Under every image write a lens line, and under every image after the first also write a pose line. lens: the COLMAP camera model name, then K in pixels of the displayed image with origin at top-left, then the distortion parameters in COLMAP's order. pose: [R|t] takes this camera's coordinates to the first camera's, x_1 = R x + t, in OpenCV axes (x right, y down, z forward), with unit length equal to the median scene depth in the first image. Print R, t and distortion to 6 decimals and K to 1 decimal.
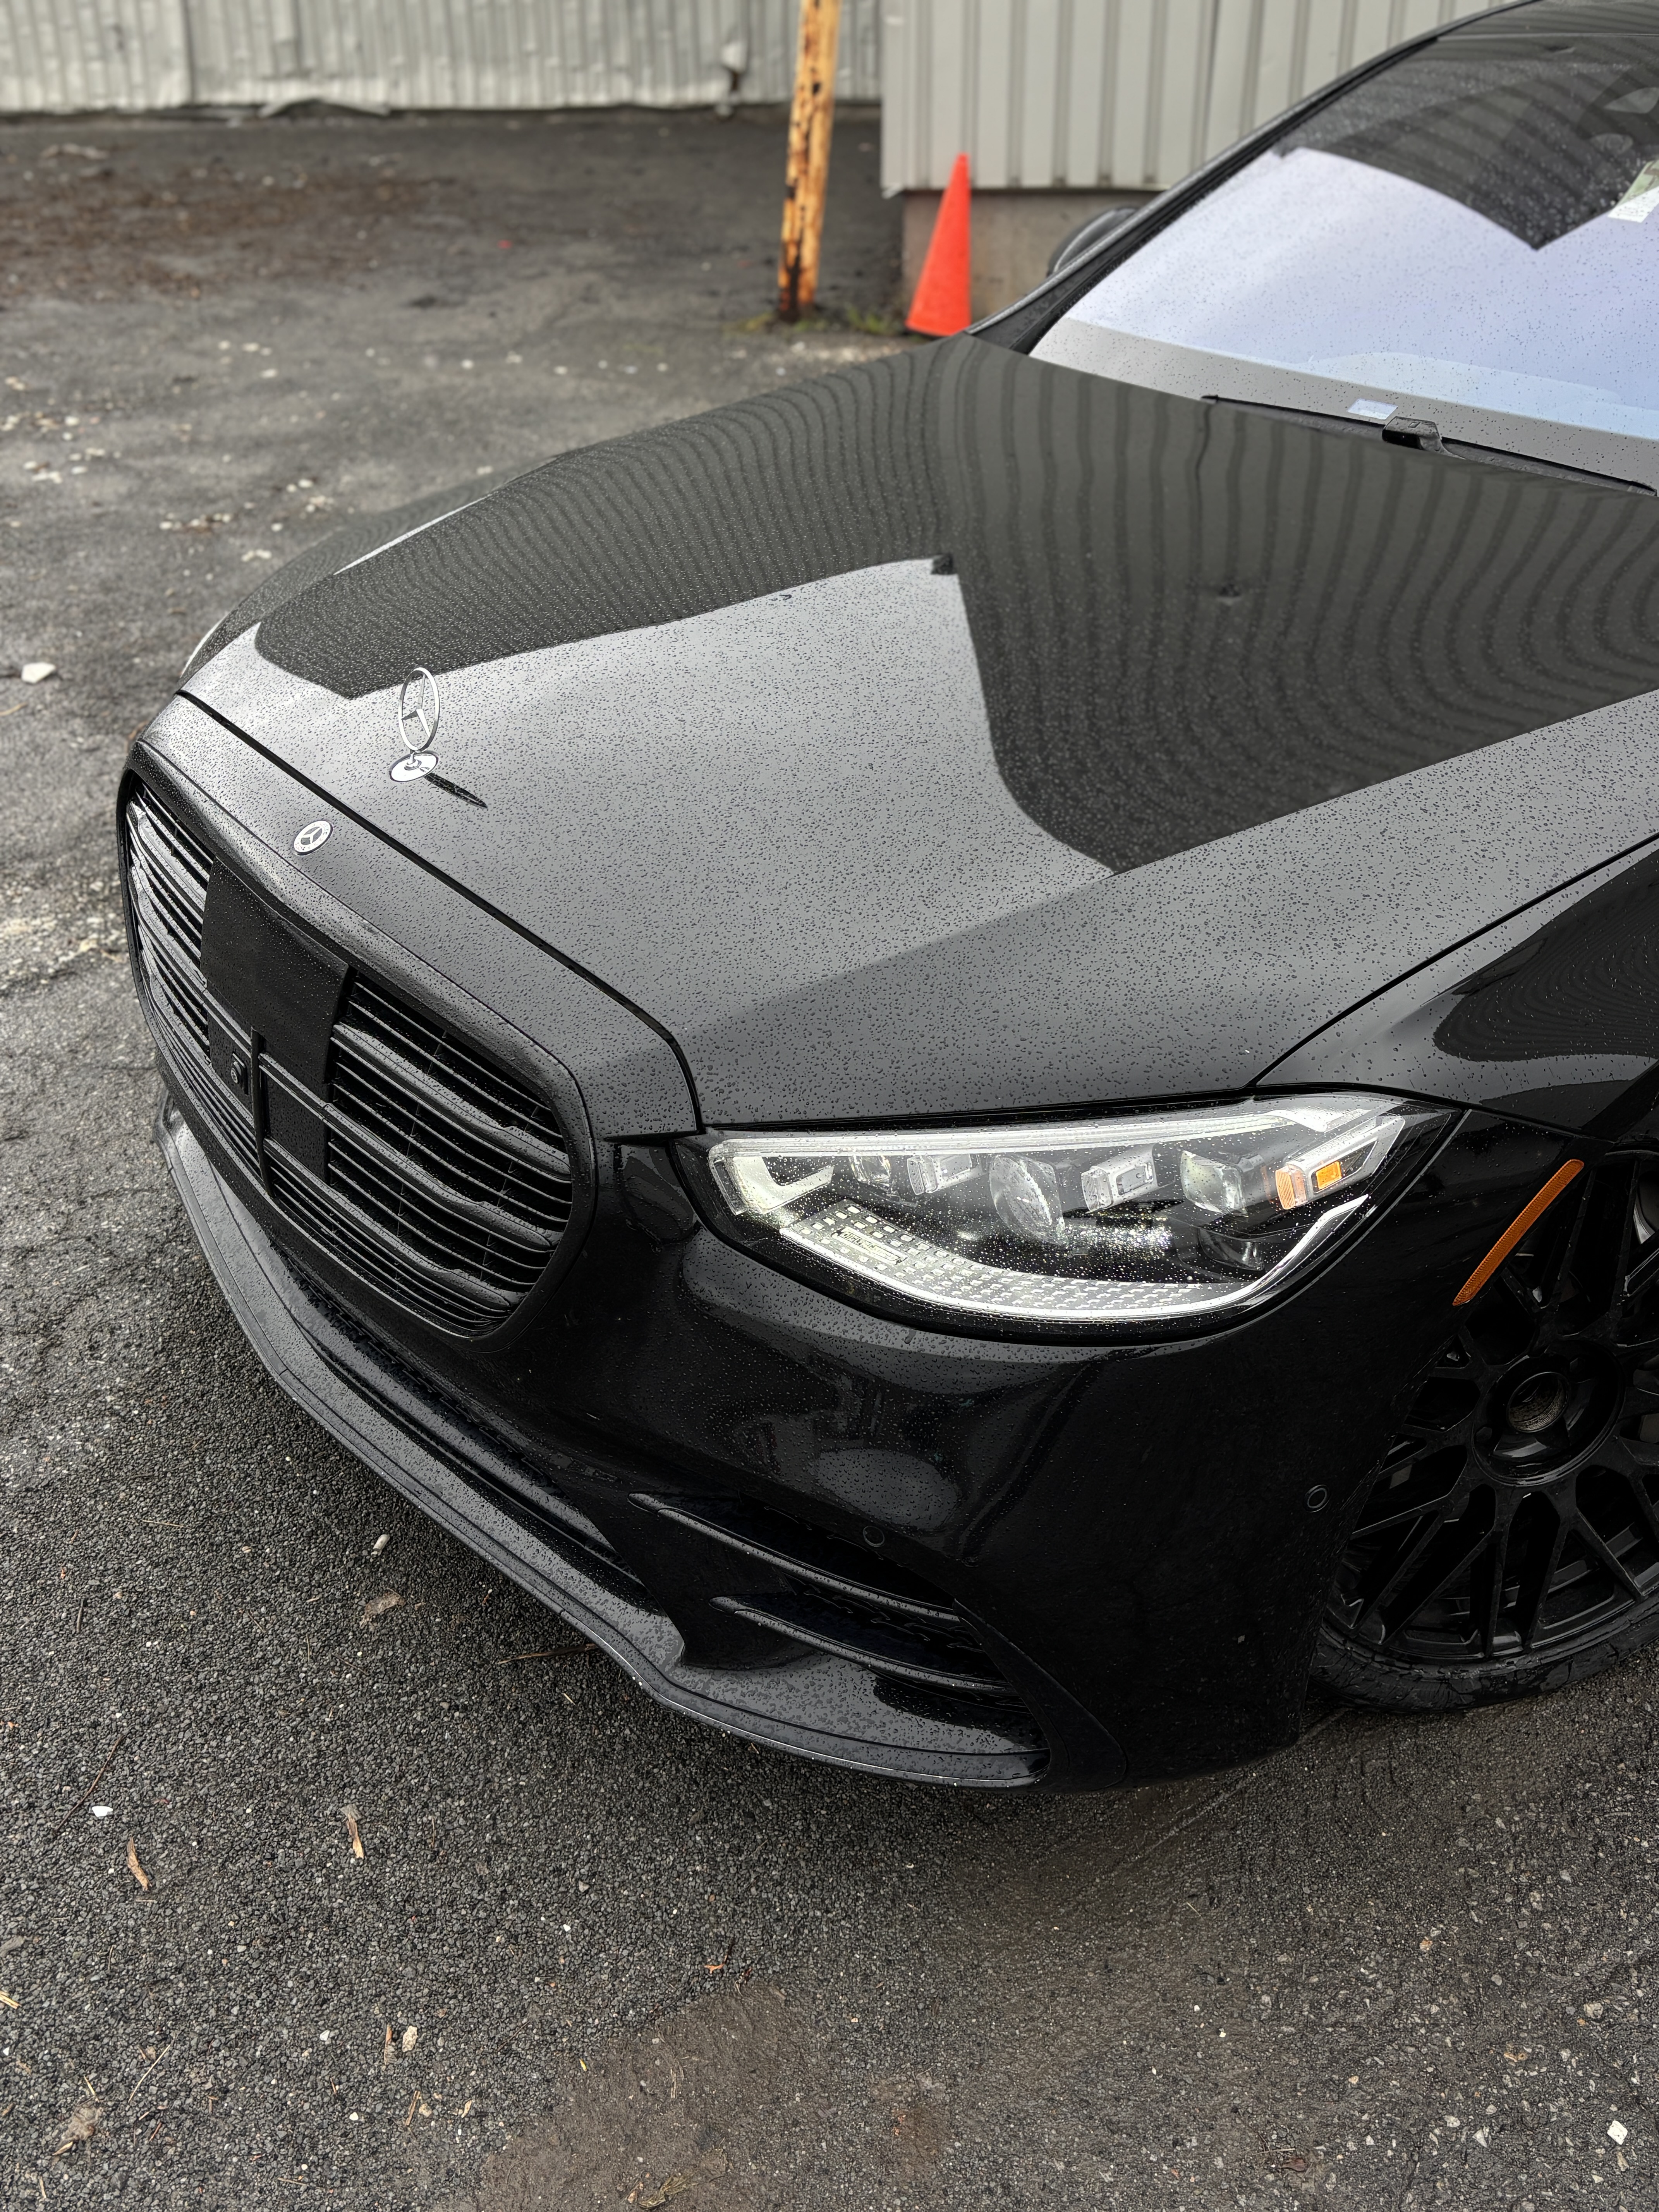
lens RADIAL K [[1949.5, 0, 829.5], [0, 1949.5, 1106.0], [0, 0, 1]] dist [0.008312, 0.005562]
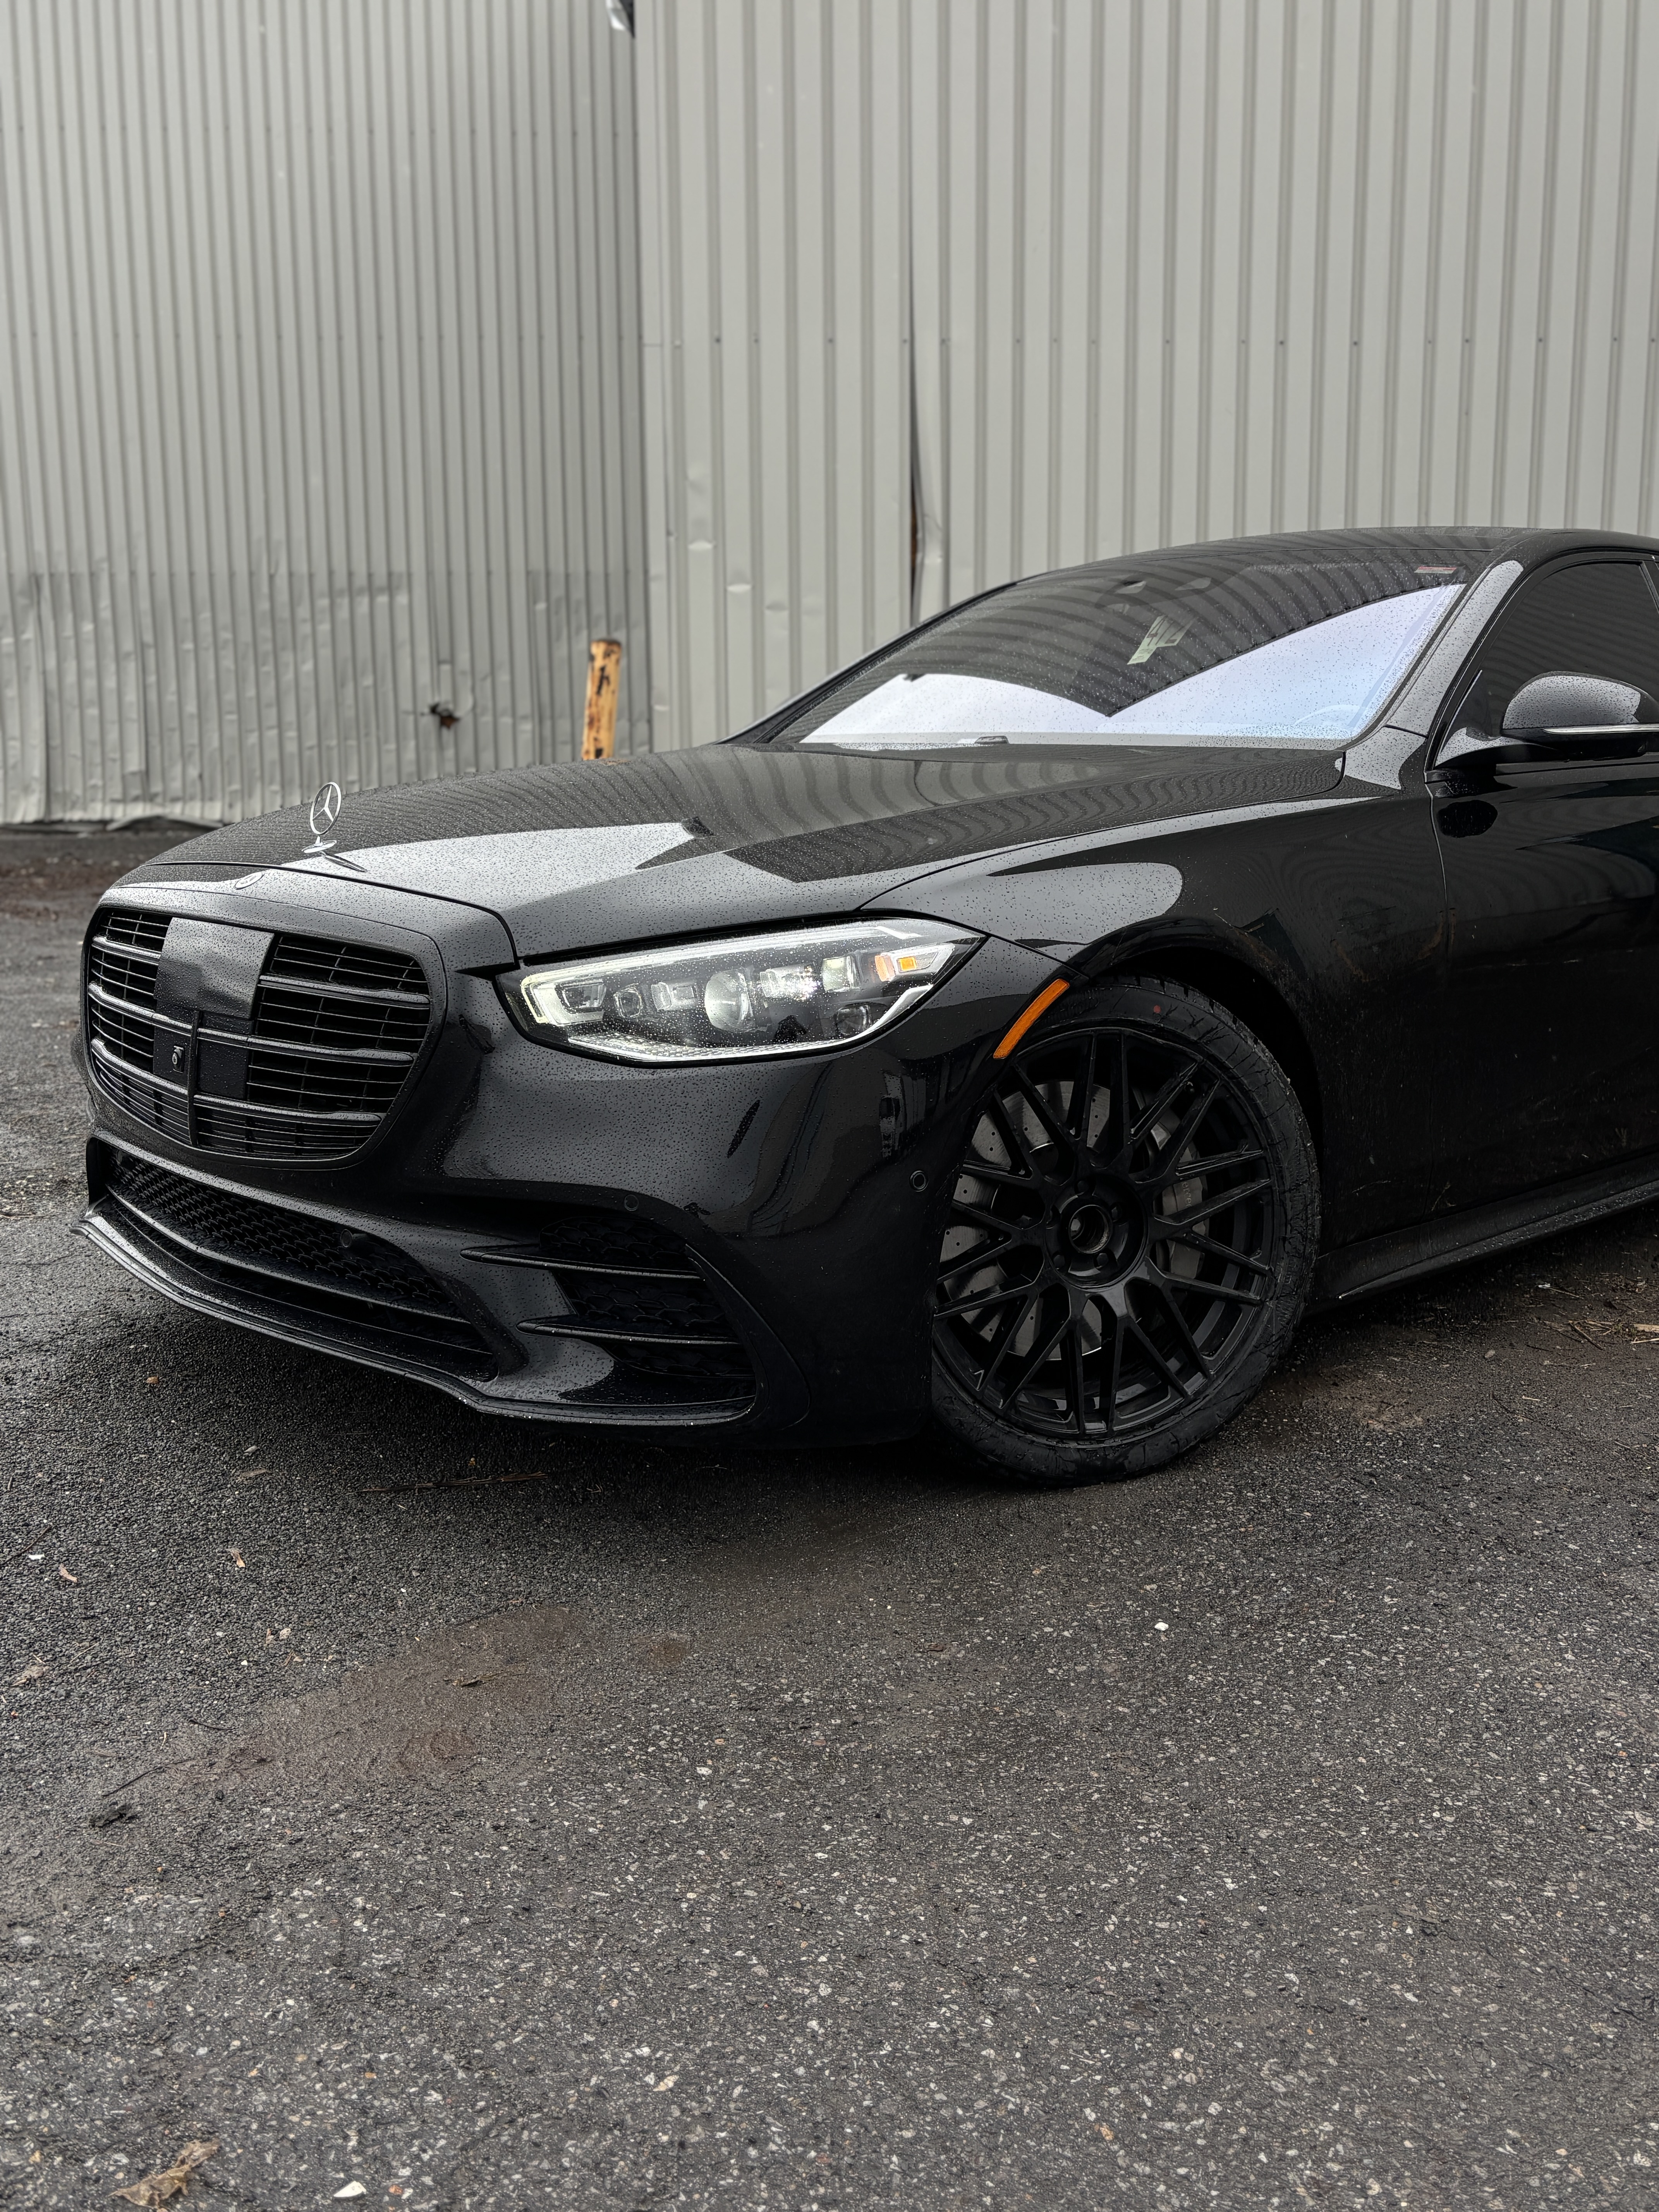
lens RADIAL K [[1906.0, 0, 829.5], [0, 1906.0, 1106.0], [0, 0, 1]] dist [0.001121, -0.008257]
pose [[0.993638, -0.004757, 0.112519, 0.001659], [0.042775, 0.940176, -0.337994, 0.103248], [-0.104180, 0.340656, 0.934398, -0.065065]]
